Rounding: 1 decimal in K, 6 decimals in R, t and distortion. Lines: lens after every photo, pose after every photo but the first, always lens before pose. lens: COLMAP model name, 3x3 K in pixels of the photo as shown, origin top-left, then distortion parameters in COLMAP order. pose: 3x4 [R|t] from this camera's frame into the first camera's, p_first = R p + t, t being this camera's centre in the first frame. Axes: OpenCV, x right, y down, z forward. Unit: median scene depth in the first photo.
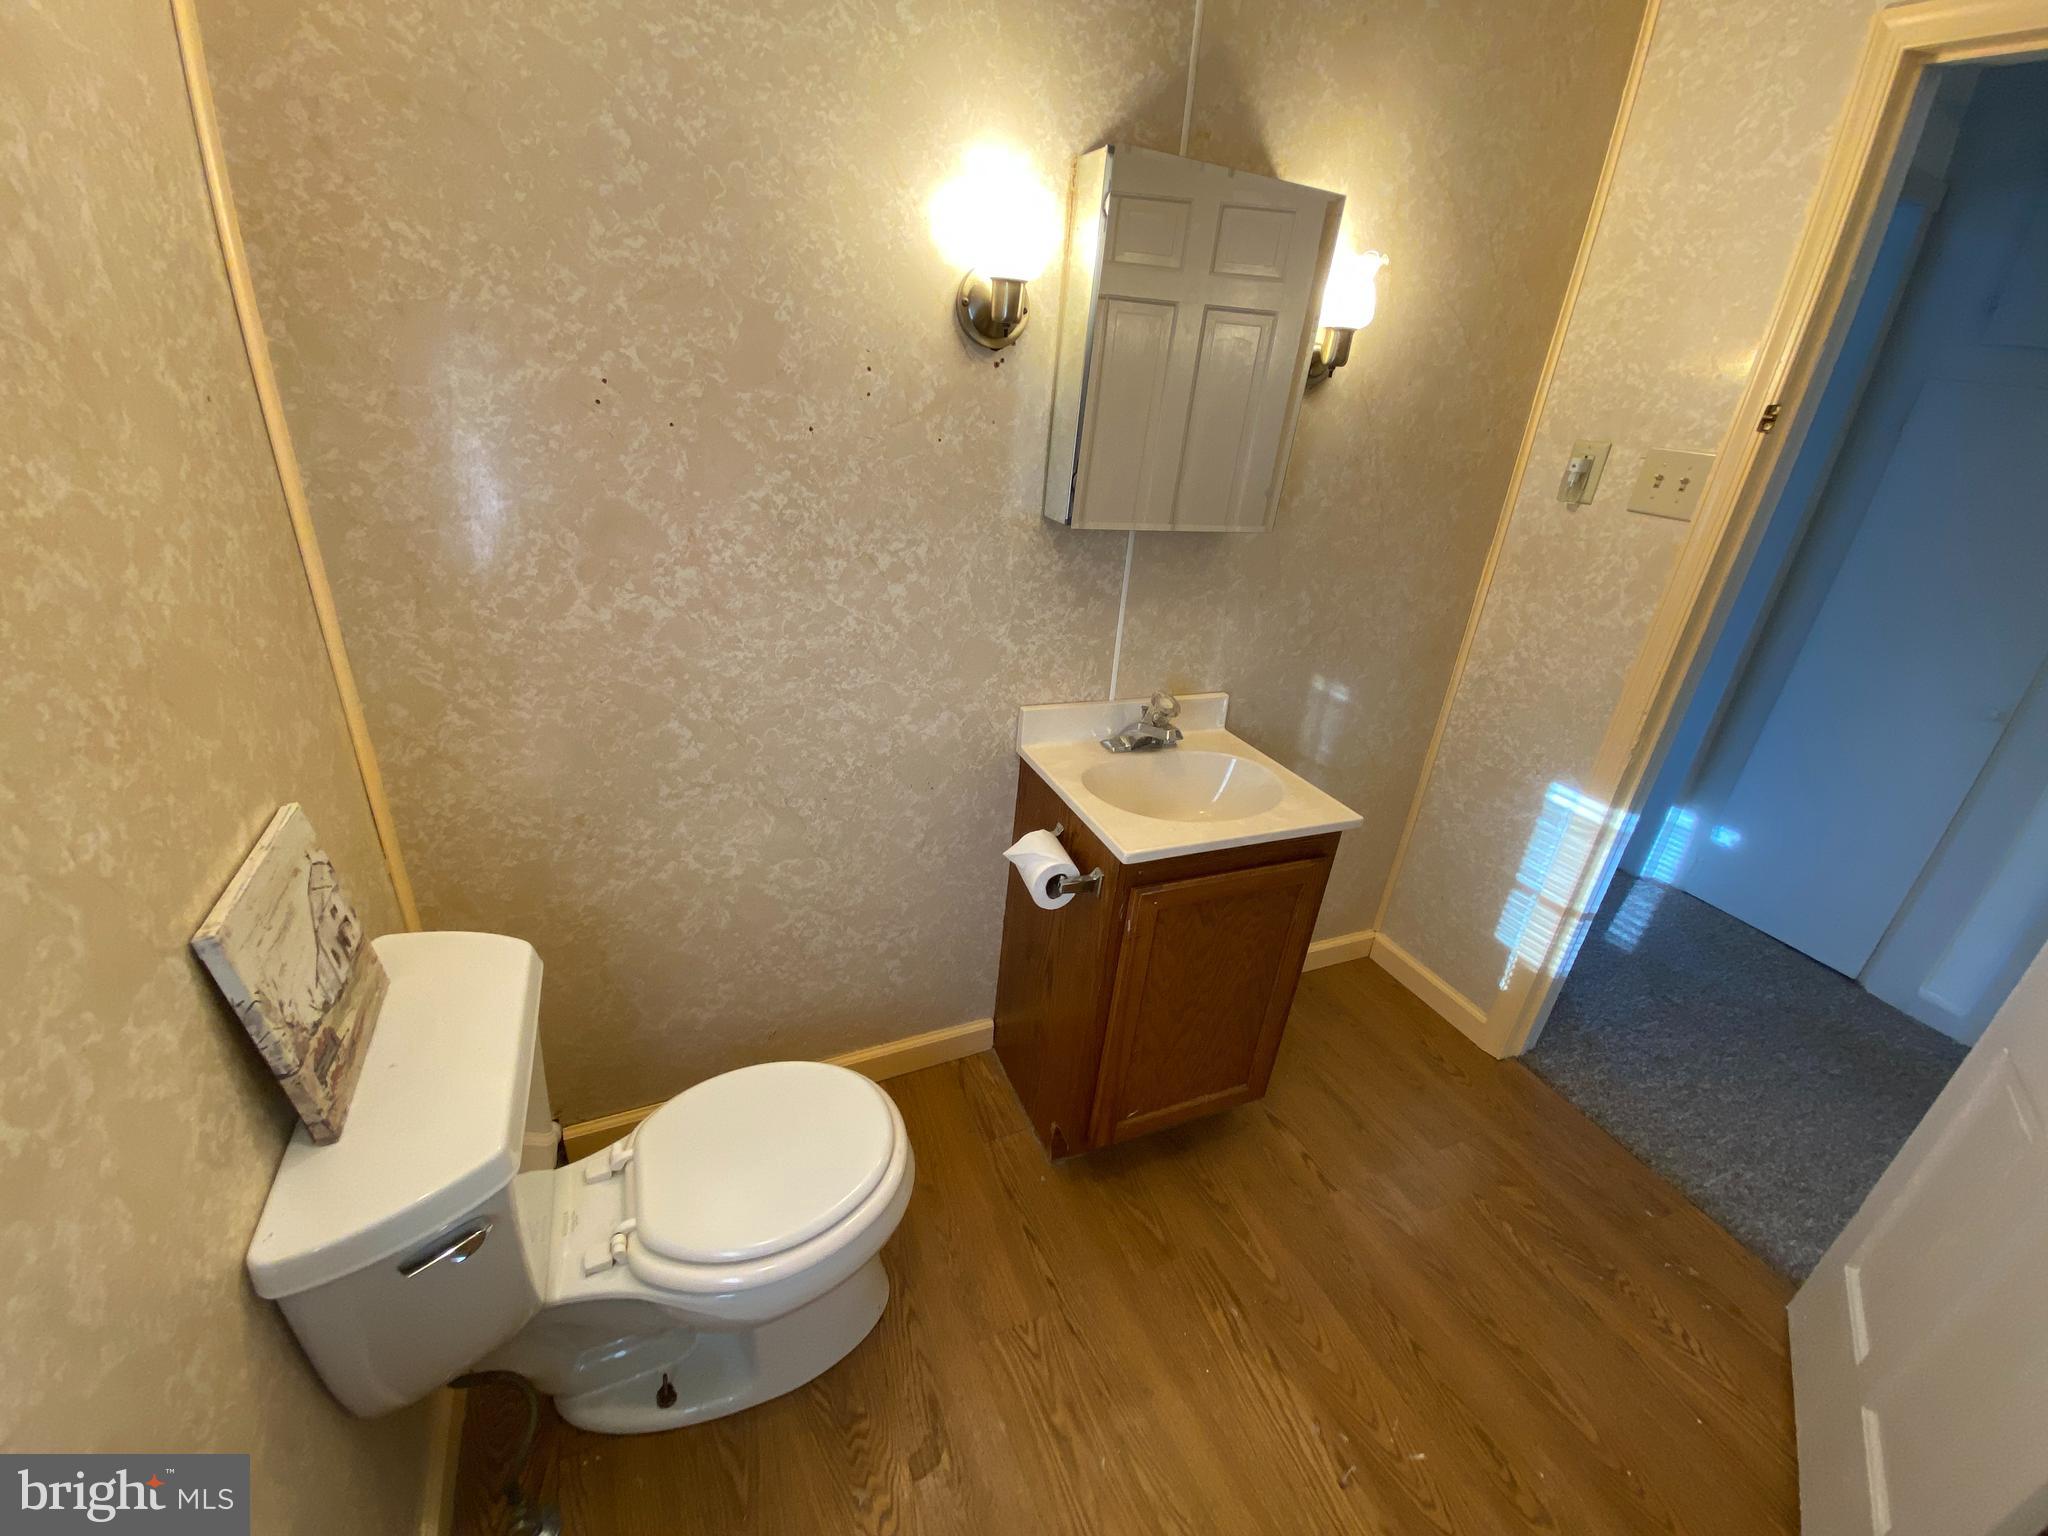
lens RADIAL K [[826.2, 0, 1006.0], [0, 826.2, 776.9], [0, 0, 1]] dist [-0.002862, -0.001632]
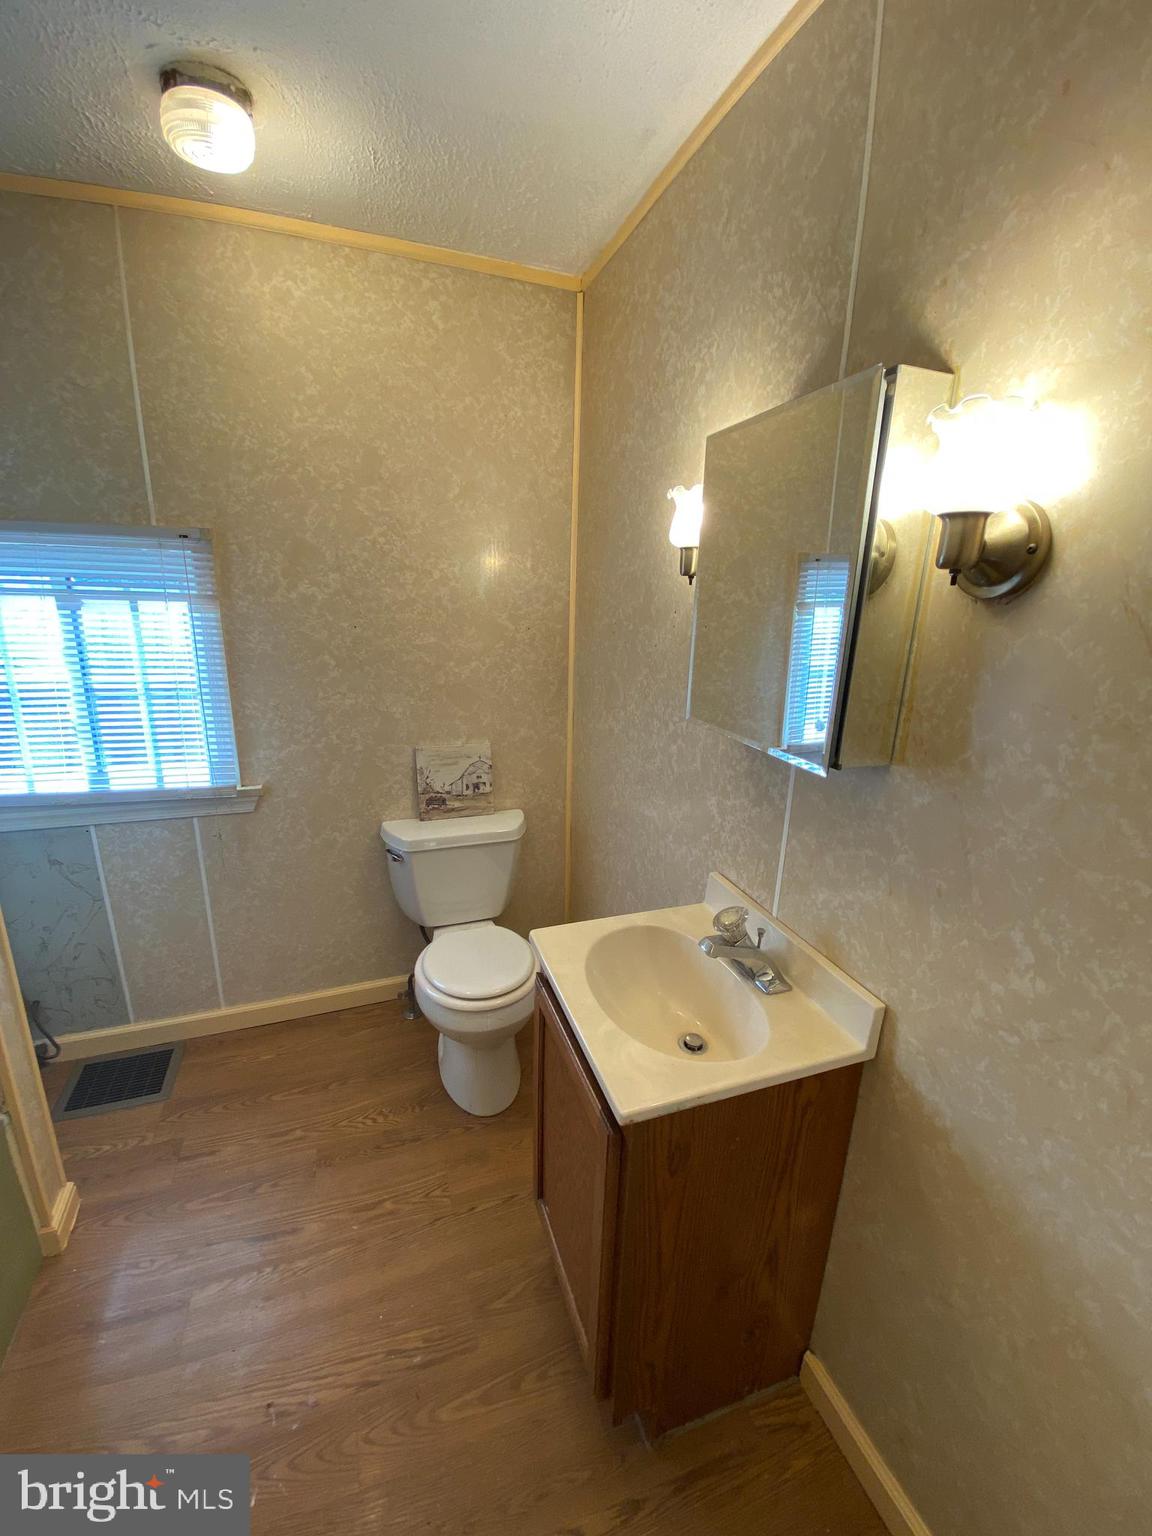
lens RADIAL K [[619.6, 0, 569.4], [0, 619.6, 758.1], [0, 0, 1]] dist [-0.002862, -0.001632]
pose [[-0.063302, 0.183926, -0.980900, 0.945942], [-0.444958, 0.874573, 0.192704, -0.331600], [0.893311, 0.448658, 0.026477, 0.795583]]
